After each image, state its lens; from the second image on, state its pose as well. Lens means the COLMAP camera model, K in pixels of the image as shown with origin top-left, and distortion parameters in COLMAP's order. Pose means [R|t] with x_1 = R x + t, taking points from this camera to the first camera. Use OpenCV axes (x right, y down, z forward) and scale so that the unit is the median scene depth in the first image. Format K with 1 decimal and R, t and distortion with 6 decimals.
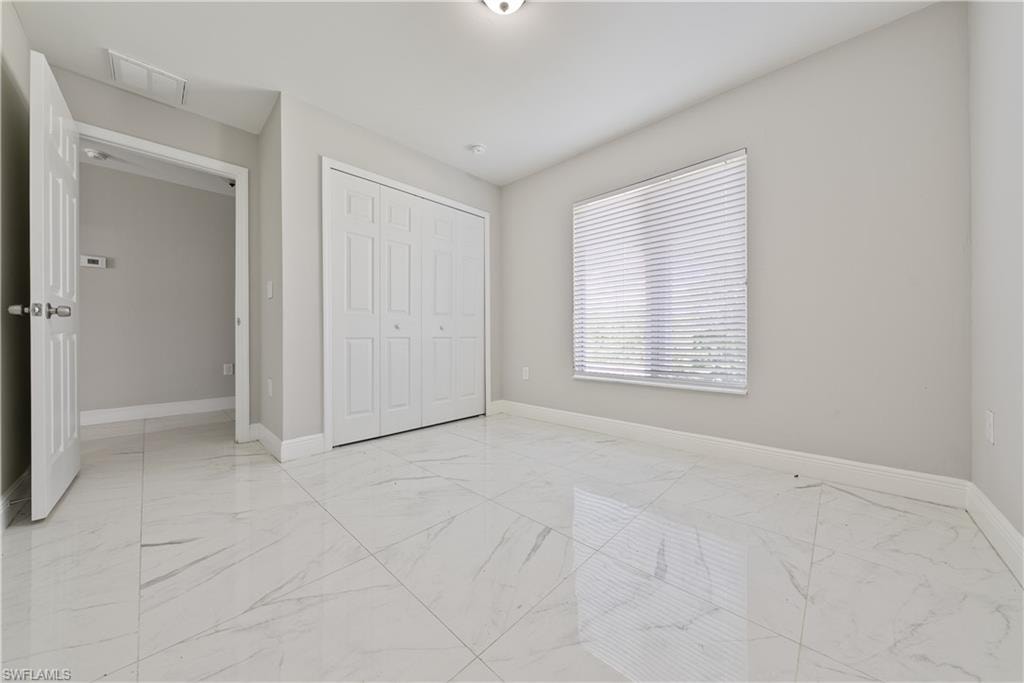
lens RADIAL K [[347.5, 0, 514.6], [0, 347.5, 339.8], [0, 0, 1]] dist [-0.002594, -0.000035]
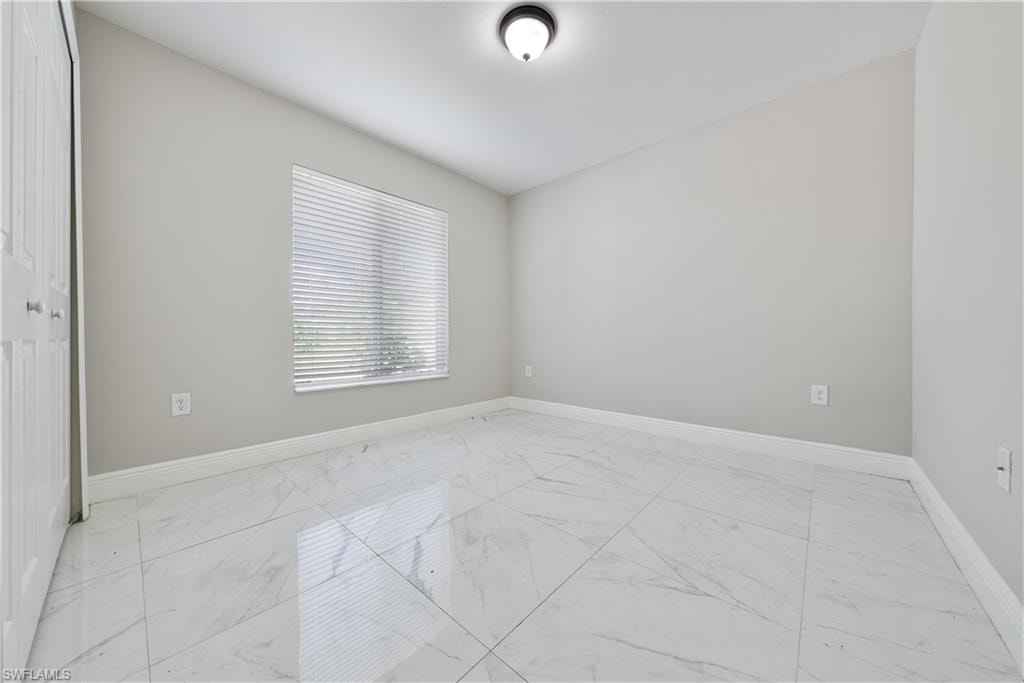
lens RADIAL K [[347.5, 0, 514.6], [0, 347.5, 339.8], [0, 0, 1]] dist [-0.002594, -0.000035]
pose [[-0.023946, -0.005490, 0.999698, -0.966779], [0.012632, 0.999903, 0.005793, -0.004859], [-0.999633, 0.012767, -0.023875, 0.860265]]
